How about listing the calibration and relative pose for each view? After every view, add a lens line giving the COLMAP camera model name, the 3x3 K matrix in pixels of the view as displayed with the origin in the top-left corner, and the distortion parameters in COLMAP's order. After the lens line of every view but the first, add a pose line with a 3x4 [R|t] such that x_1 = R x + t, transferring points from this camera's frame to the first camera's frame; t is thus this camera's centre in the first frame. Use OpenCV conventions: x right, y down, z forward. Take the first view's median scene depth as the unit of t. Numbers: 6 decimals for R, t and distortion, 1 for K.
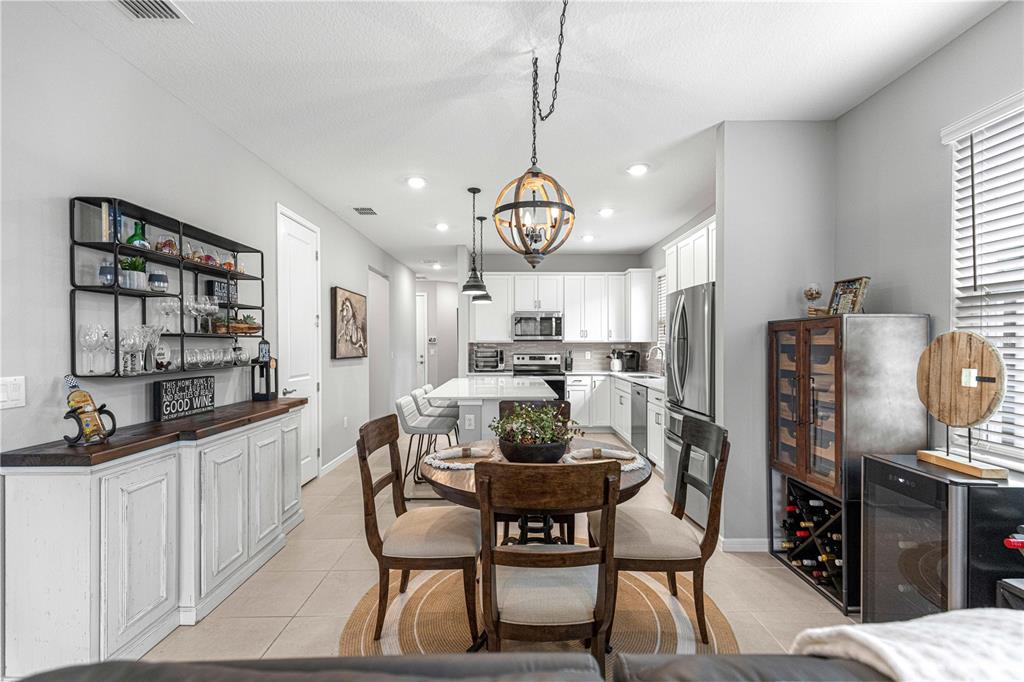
lens RADIAL K [[463.0, 0, 518.4], [0, 463.0, 345.0], [0, 0, 1]] dist [0.010670, -0.002475]
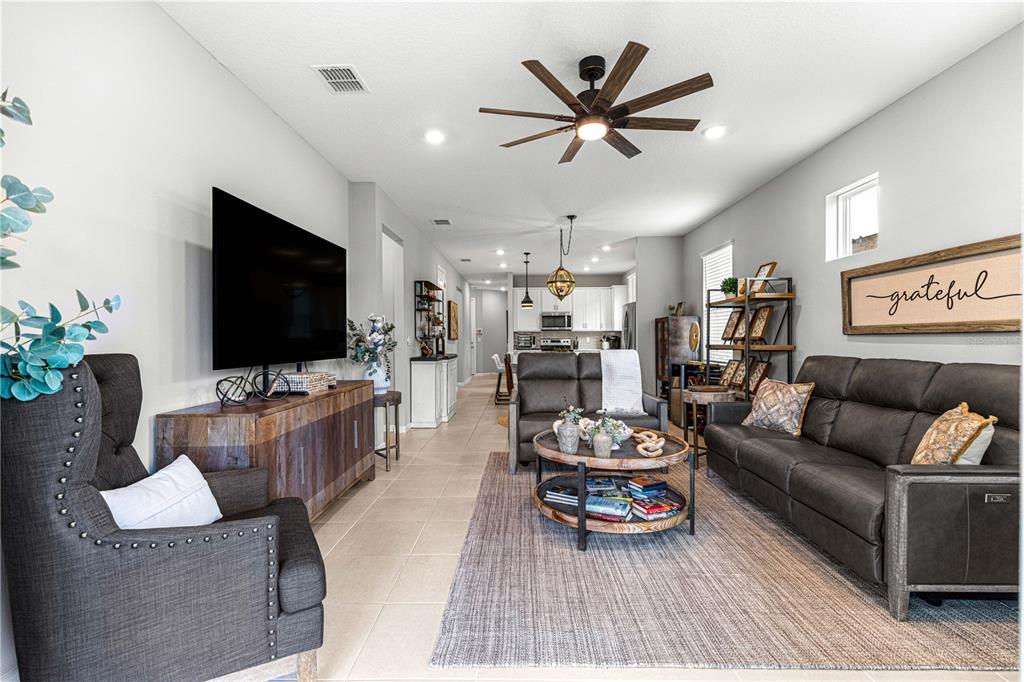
lens RADIAL K [[463.0, 0, 508.9], [0, 463.0, 341.3], [0, 0, 1]] dist [0.010670, -0.002475]
pose [[0.999113, -0.003370, -0.041974, -0.113628], [0.003441, 0.999993, 0.001613, 0.053903], [0.041968, -0.001756, 0.999117, -1.264985]]
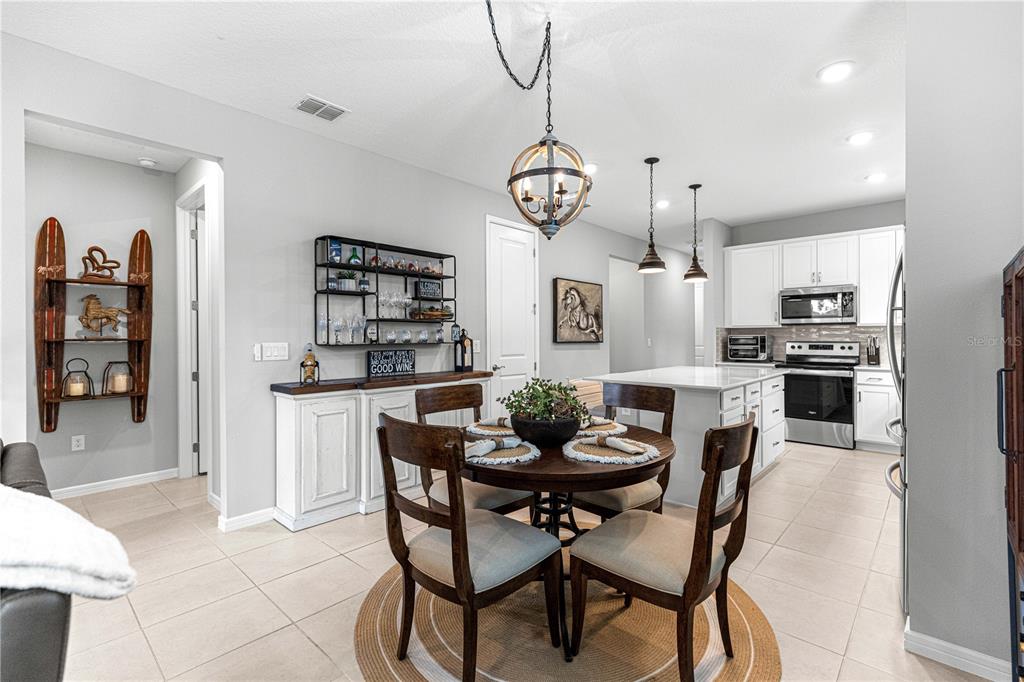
lens RADIAL K [[463.0, 0, 501.0], [0, 463.0, 335.4], [0, 0, 1]] dist [0.010670, -0.002475]
pose [[0.721811, -0.003809, -0.692080, 0.411902], [0.001295, 0.999991, -0.004153, 0.024887], [0.692089, 0.002101, 0.721809, 0.151174]]
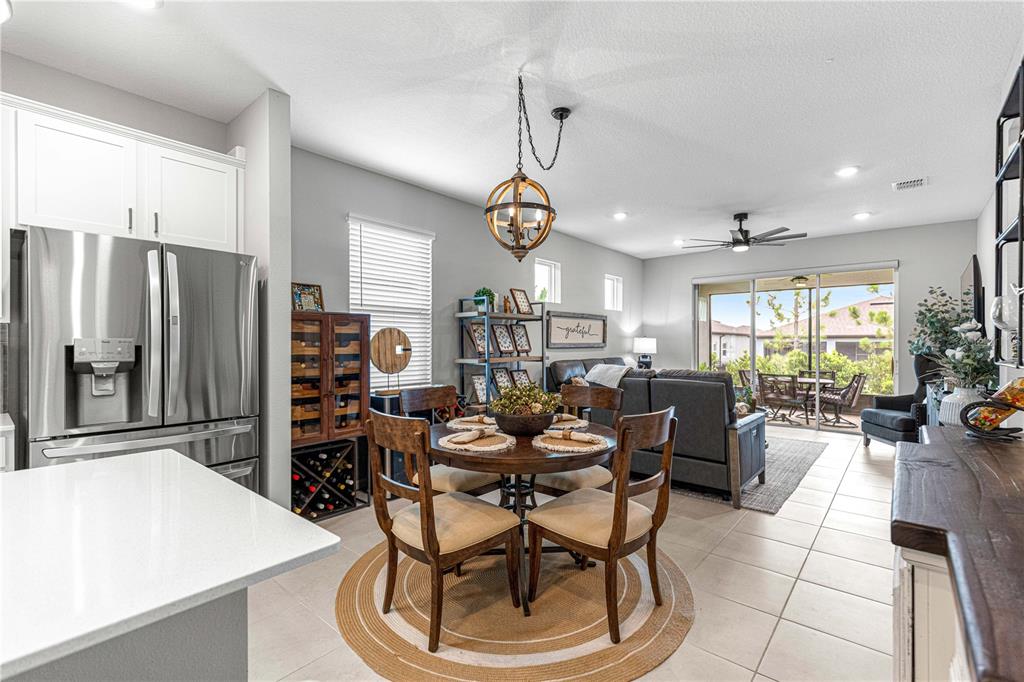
lens RADIAL K [[463.0, 0, 513.2], [0, 463.0, 344.5], [0, 0, 1]] dist [0.010670, -0.002475]
pose [[-0.754420, -0.001067, 0.656391, -0.459007], [0.004123, 0.999971, 0.006364, 0.018207], [-0.656379, 0.007508, -0.754394, 1.233322]]
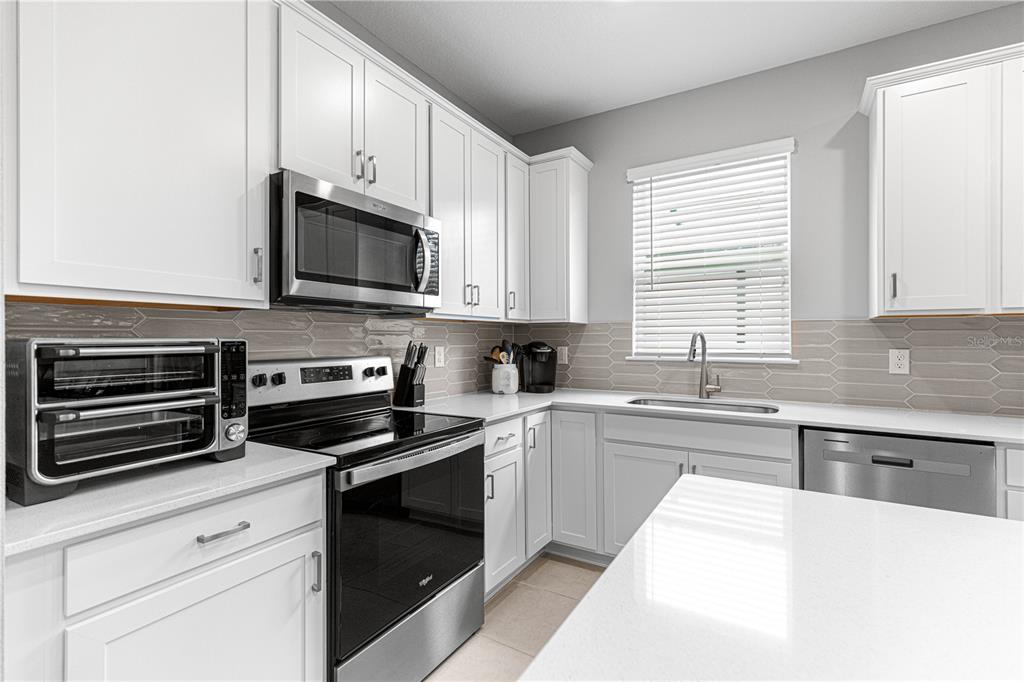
lens RADIAL K [[463.0, 0, 516.1], [0, 463.0, 337.1], [0, 0, 1]] dist [0.010670, -0.002475]
pose [[0.524550, -0.000794, 0.851379, -0.283818], [0.001451, 0.999999, 0.000038, 0.015722], [-0.851378, 0.001215, 0.524551, 1.638222]]
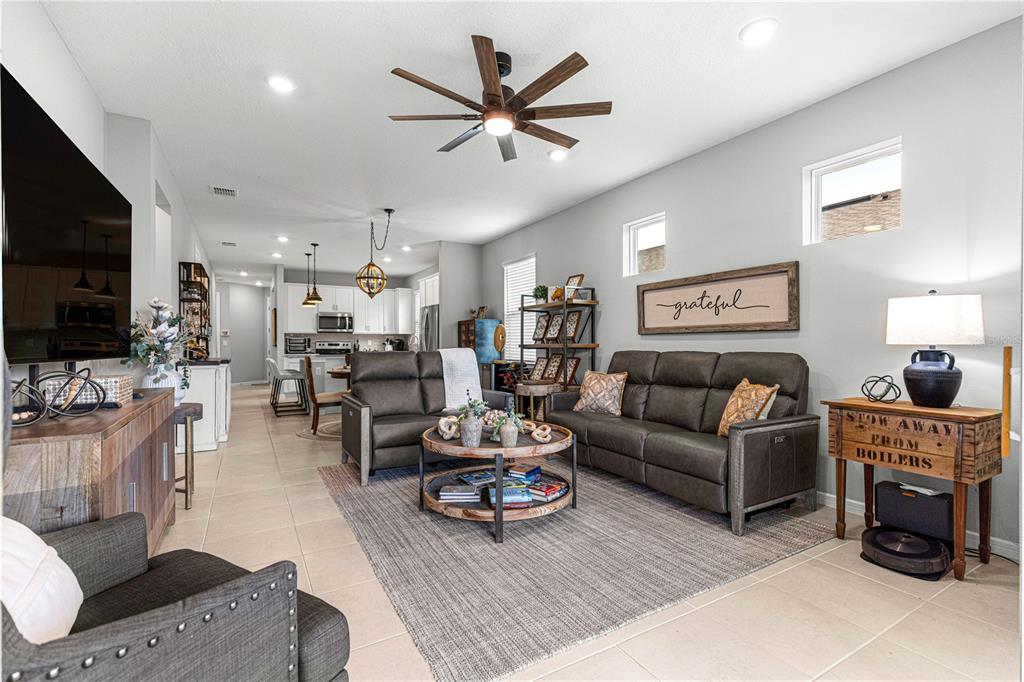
lens RADIAL K [[463.0, 0, 515.8], [0, 463.0, 343.2], [0, 0, 1]] dist [0.010670, -0.002475]
pose [[0.872825, 0.001580, 0.488030, -0.366871], [0.002253, 0.999971, -0.007266, 0.077346], [-0.488027, 0.007441, 0.872797, -1.179371]]
